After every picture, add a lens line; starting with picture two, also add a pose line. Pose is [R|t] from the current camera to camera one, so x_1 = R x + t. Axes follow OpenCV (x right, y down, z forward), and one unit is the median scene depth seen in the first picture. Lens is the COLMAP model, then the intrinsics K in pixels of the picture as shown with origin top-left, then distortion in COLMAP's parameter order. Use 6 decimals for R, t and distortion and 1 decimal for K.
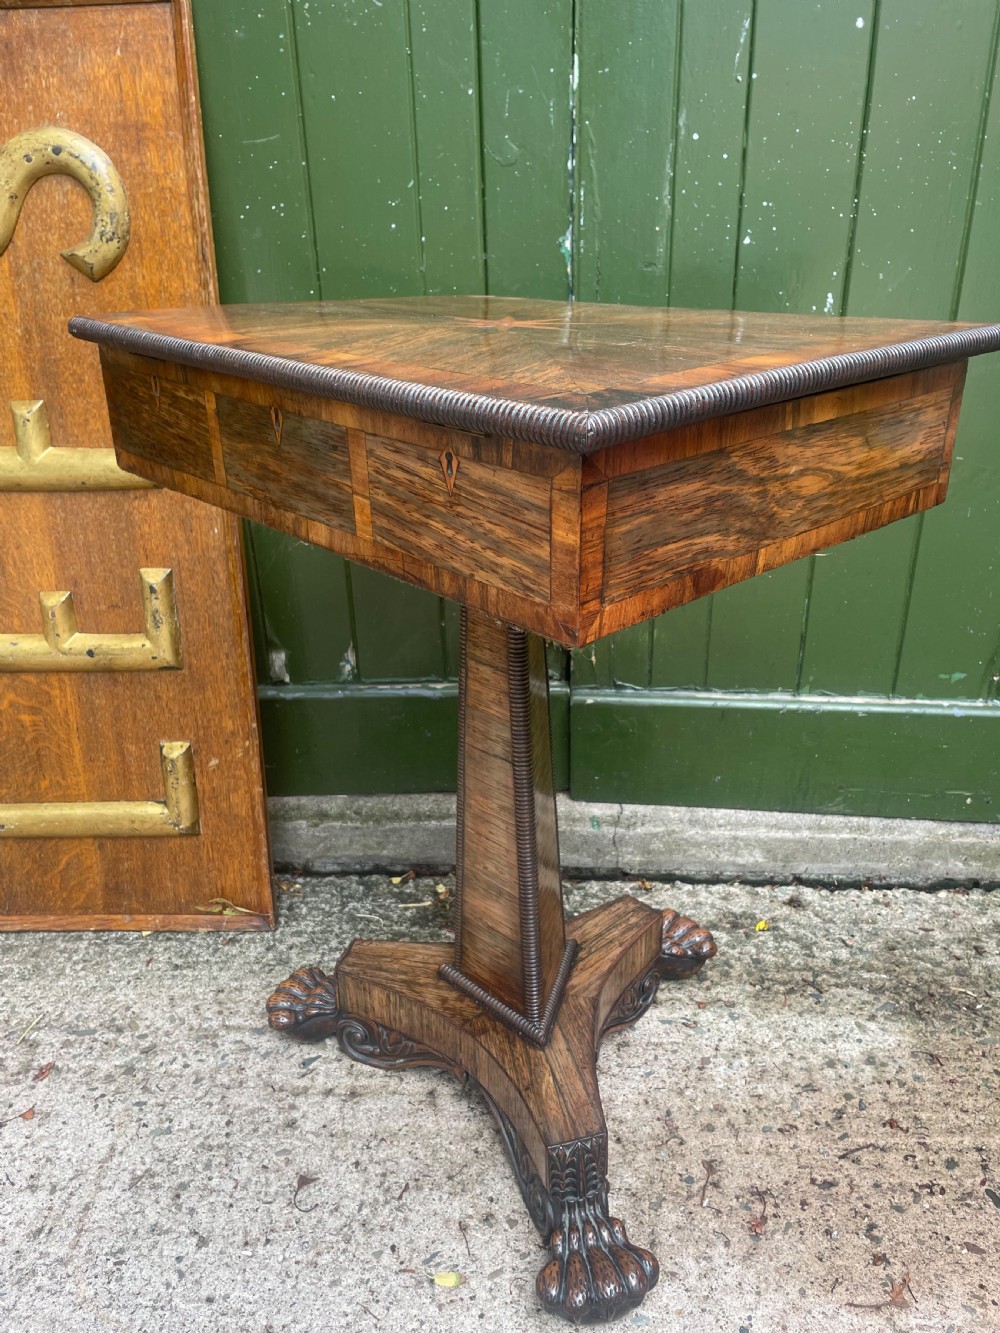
lens RADIAL K [[1022.8, 0, 513.5], [0, 1022.8, 680.7], [0, 0, 1]] dist [0.082902, -0.121403]
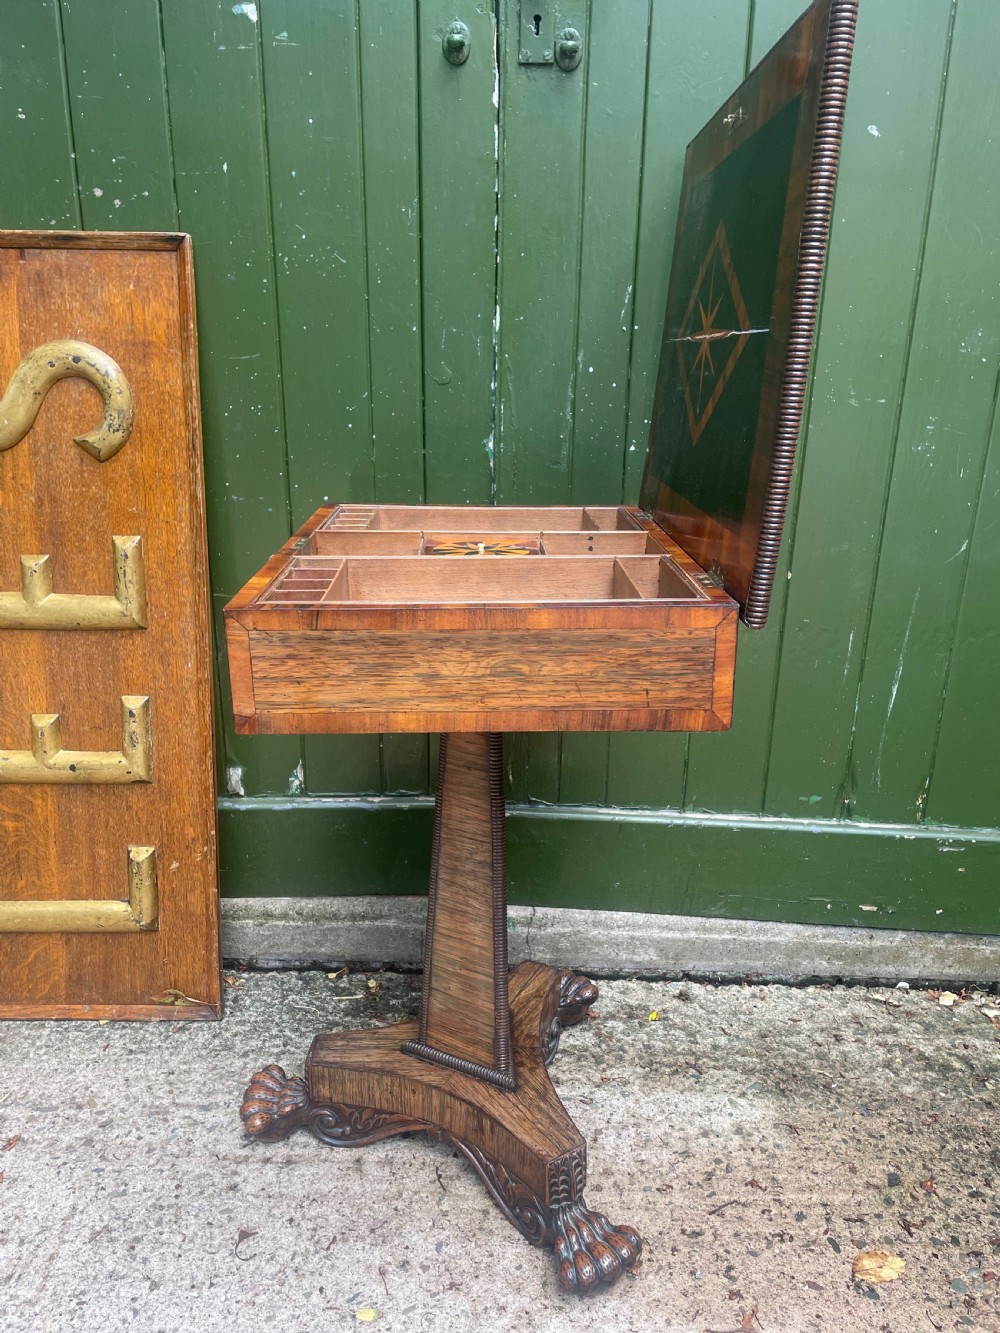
lens RADIAL K [[1022.8, 0, 506.0], [0, 1022.8, 676.7], [0, 0, 1]] dist [0.082902, -0.121403]
pose [[0.998564, 0.020583, 0.049461, 0.015266], [-0.014817, 0.993343, -0.114237, -0.003314], [-0.051483, 0.113340, 0.992221, -0.194099]]
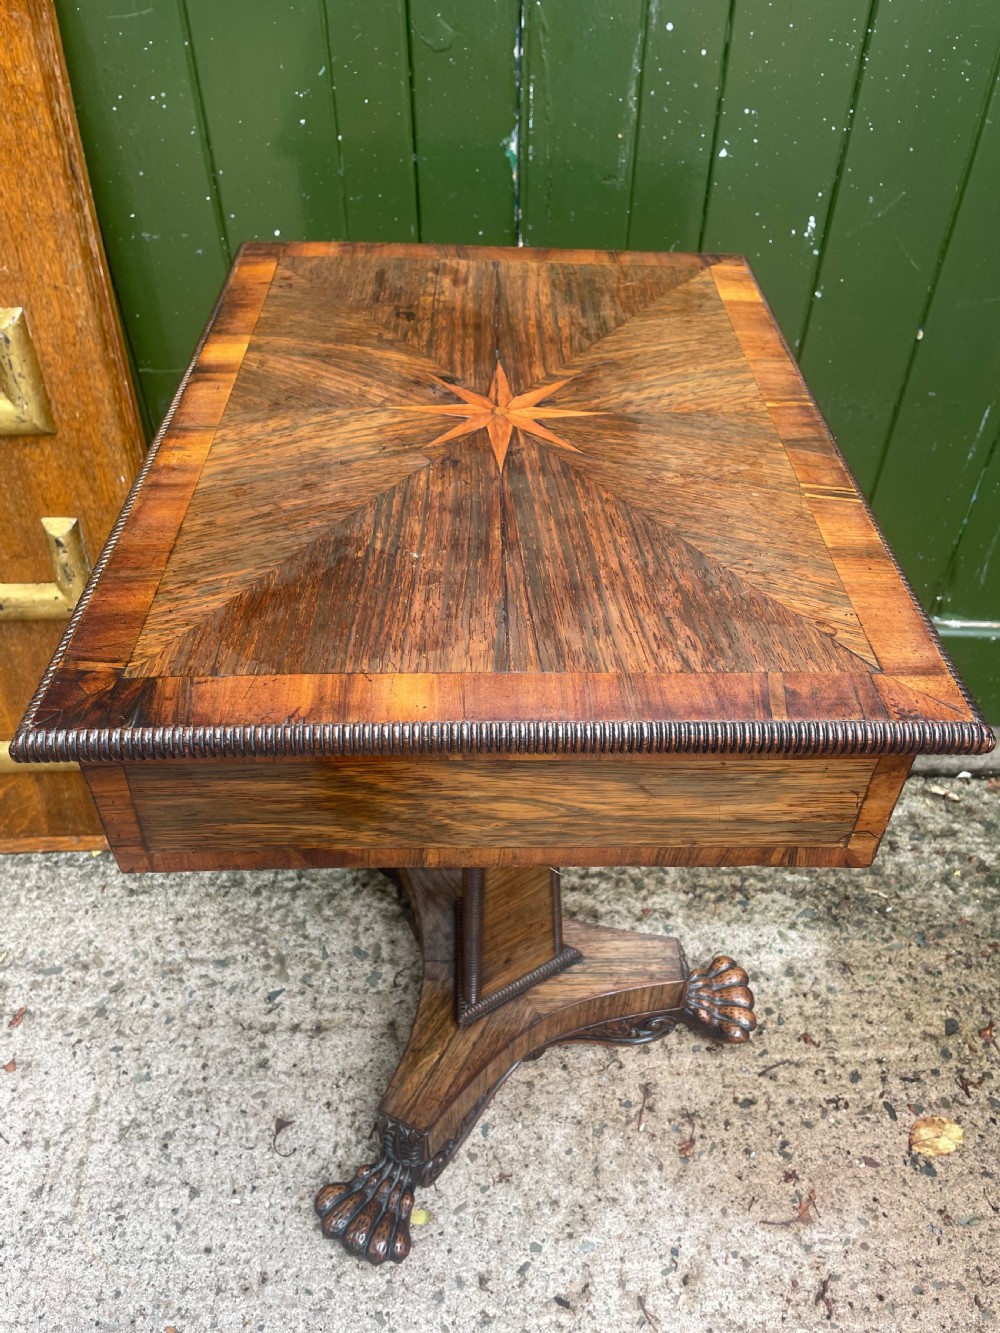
lens RADIAL K [[1022.8, 0, 512.7], [0, 1022.8, 672.9], [0, 0, 1]] dist [0.082902, -0.121403]
pose [[0.996969, -0.027342, 0.072839, -0.021094], [0.004224, 0.953857, 0.300231, -0.264253], [-0.077687, -0.299014, 0.951081, 0.068882]]
